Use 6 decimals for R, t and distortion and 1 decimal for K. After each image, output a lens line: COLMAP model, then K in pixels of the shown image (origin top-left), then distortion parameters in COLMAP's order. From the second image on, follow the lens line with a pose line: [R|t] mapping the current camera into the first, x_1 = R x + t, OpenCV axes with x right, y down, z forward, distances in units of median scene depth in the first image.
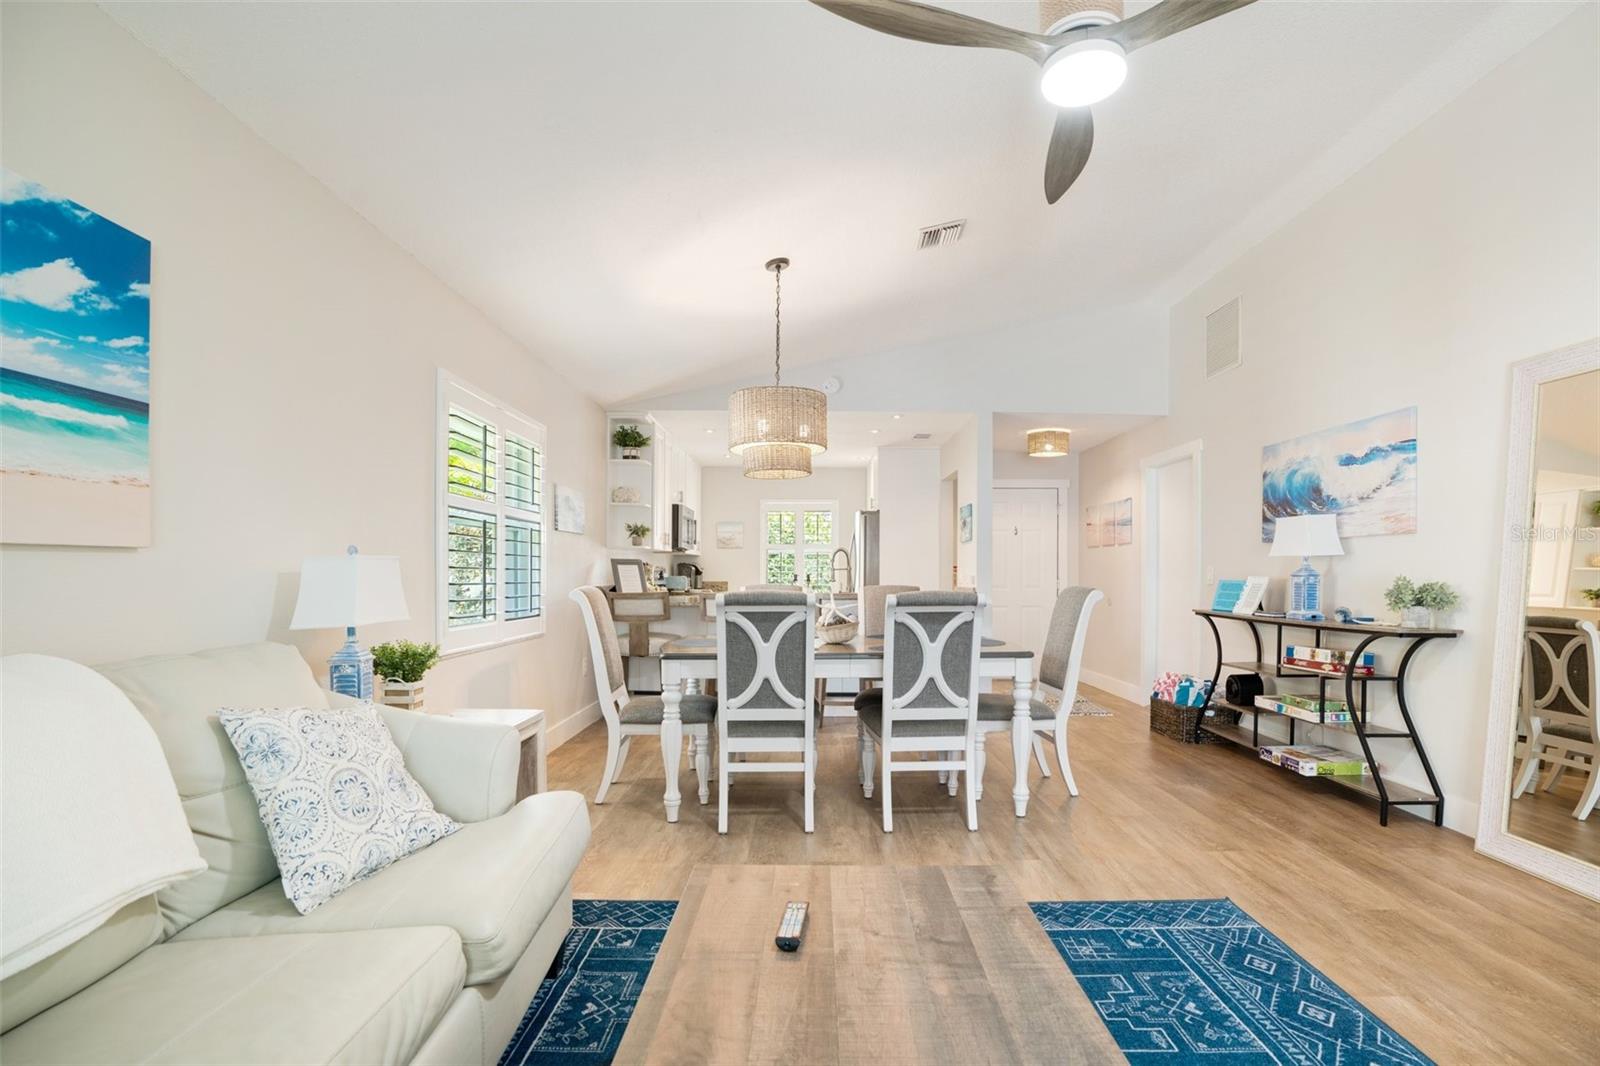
lens RADIAL K [[759.3, 0, 803.9], [0, 759.3, 586.5], [0, 0, 1]] dist [-0.030885, 0.000480]
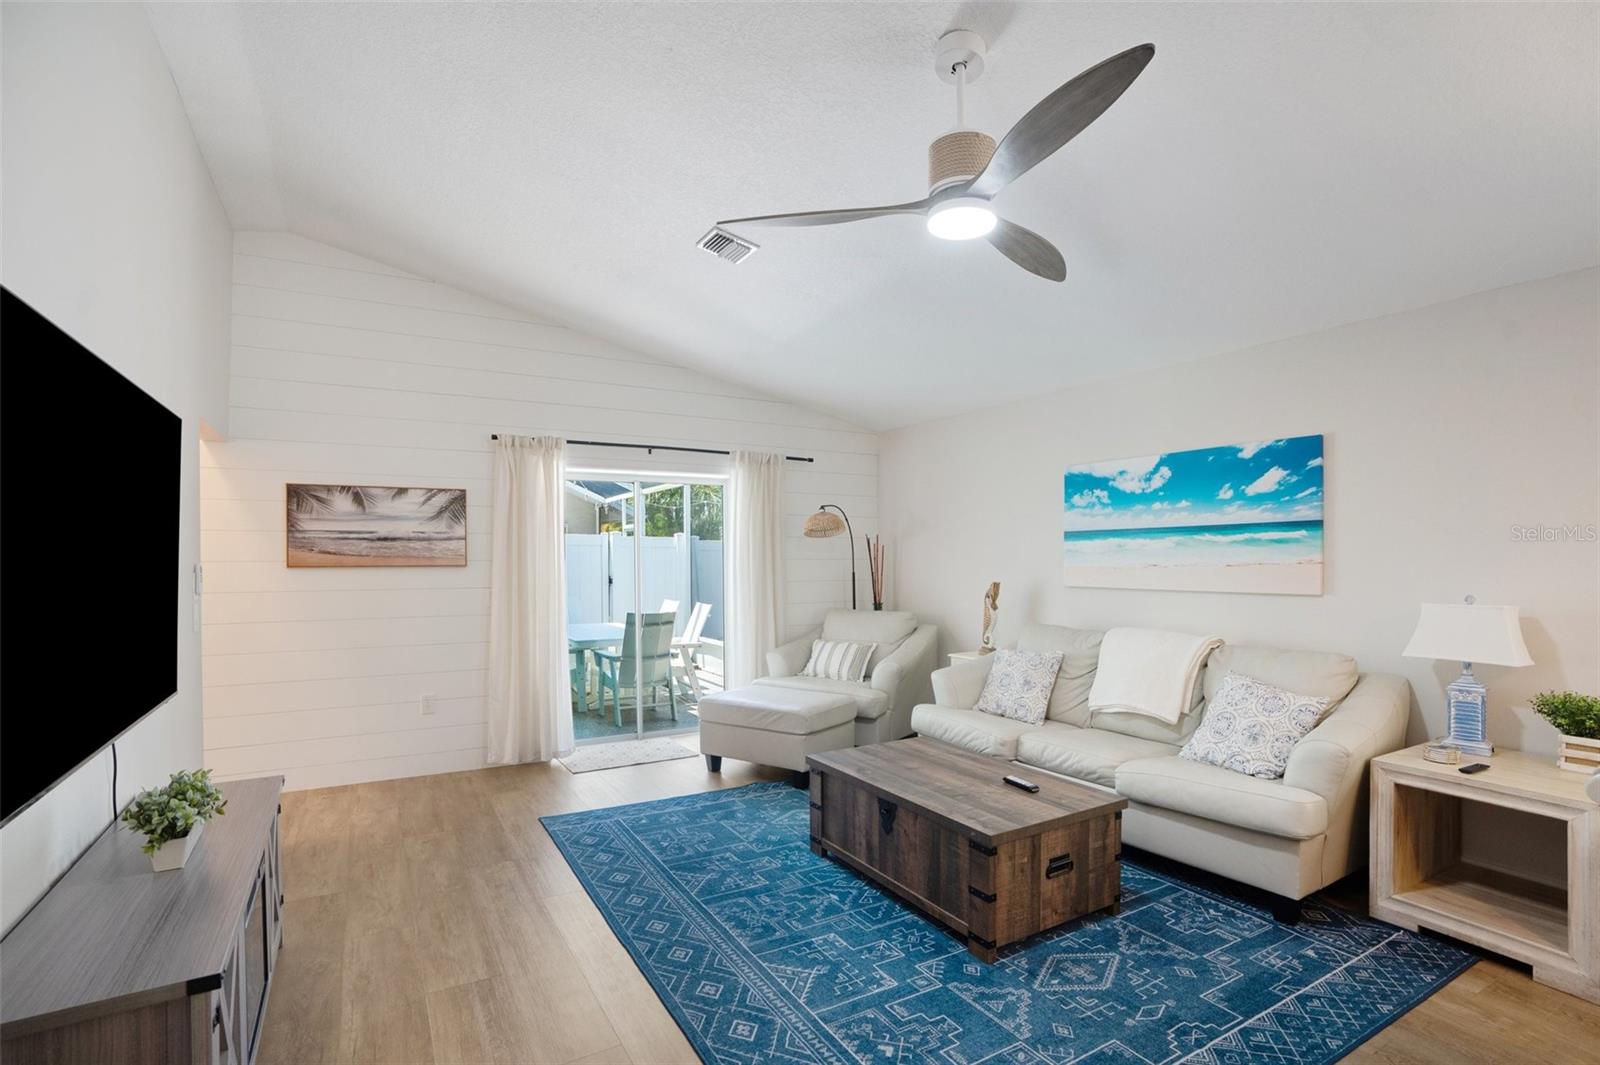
lens RADIAL K [[752.3, 0, 801.6], [0, 752.3, 562.2], [0, 0, 1]] dist [-0.036601, 0.000186]
pose [[-0.858619, -0.000037, -0.512614, 1.118715], [-0.010914, 0.999775, 0.018210, -0.141917], [0.512498, 0.021230, -0.858426, 1.752597]]
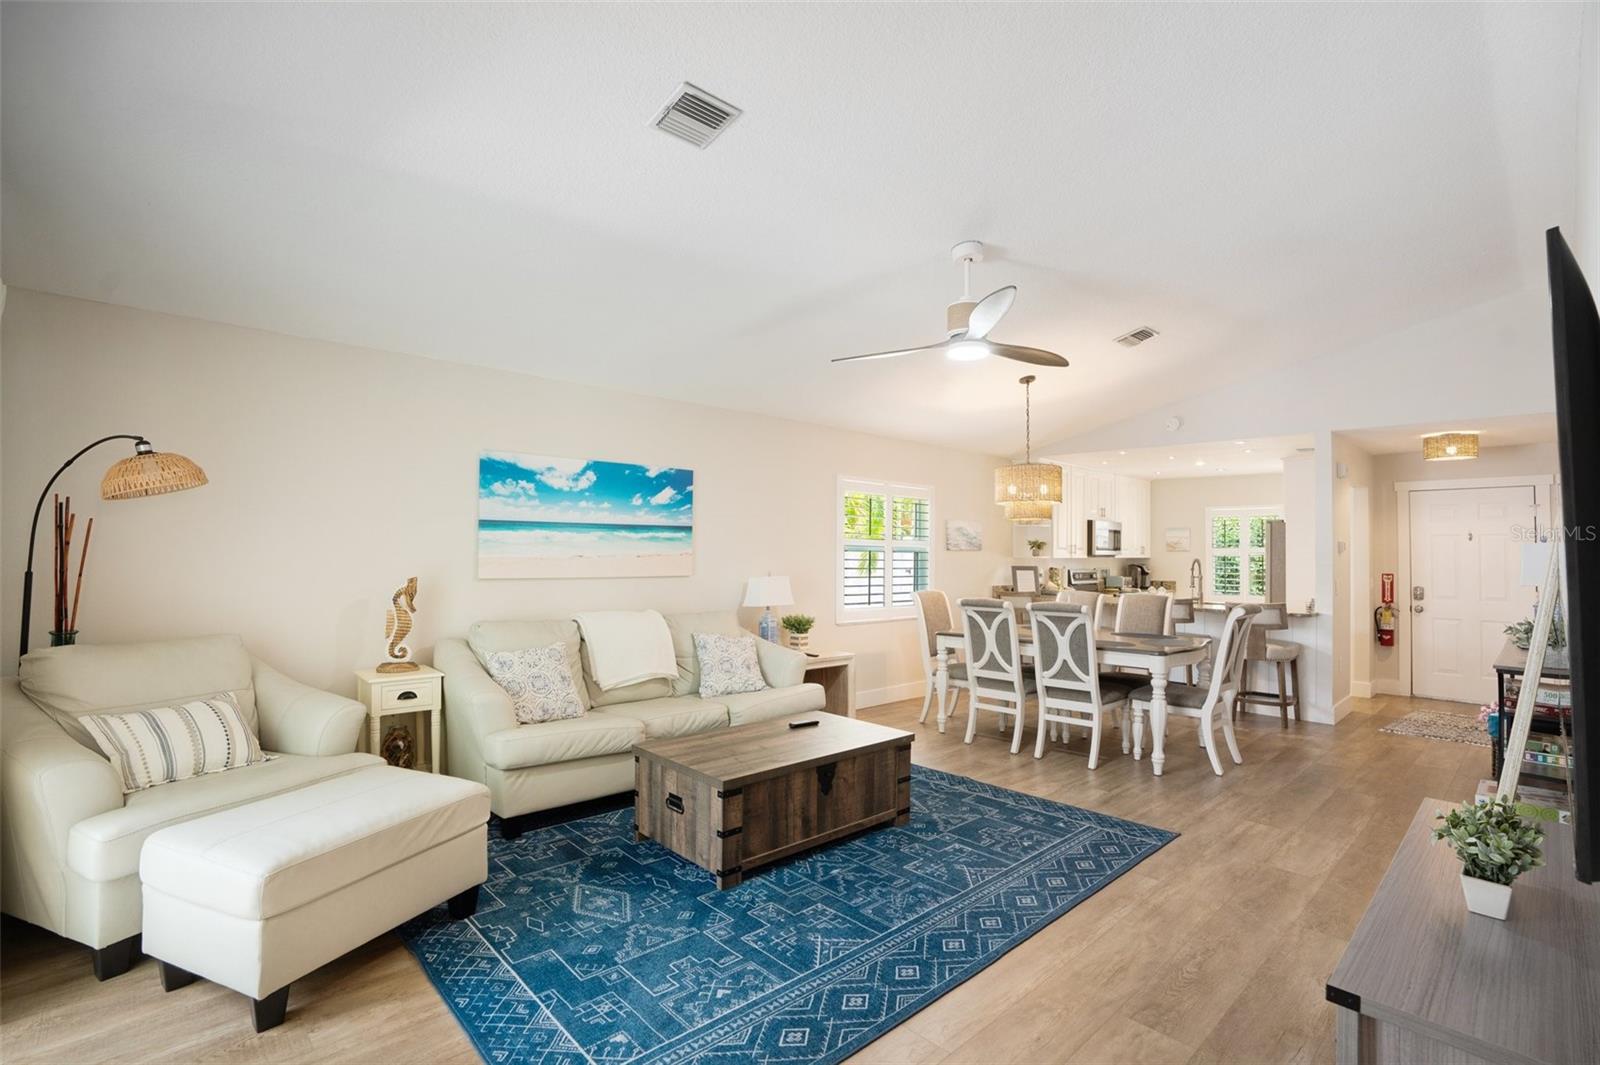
lens RADIAL K [[738.1, 0, 800.0], [0, 738.1, 532.5], [0, 0, 1]] dist [-0.046144, 0.000251]
pose [[0.680049, -0.018267, -0.732939, 1.390160], [-0.019866, 0.998863, -0.043327, -0.093560], [0.732897, 0.044025, 0.678913, -0.602942]]
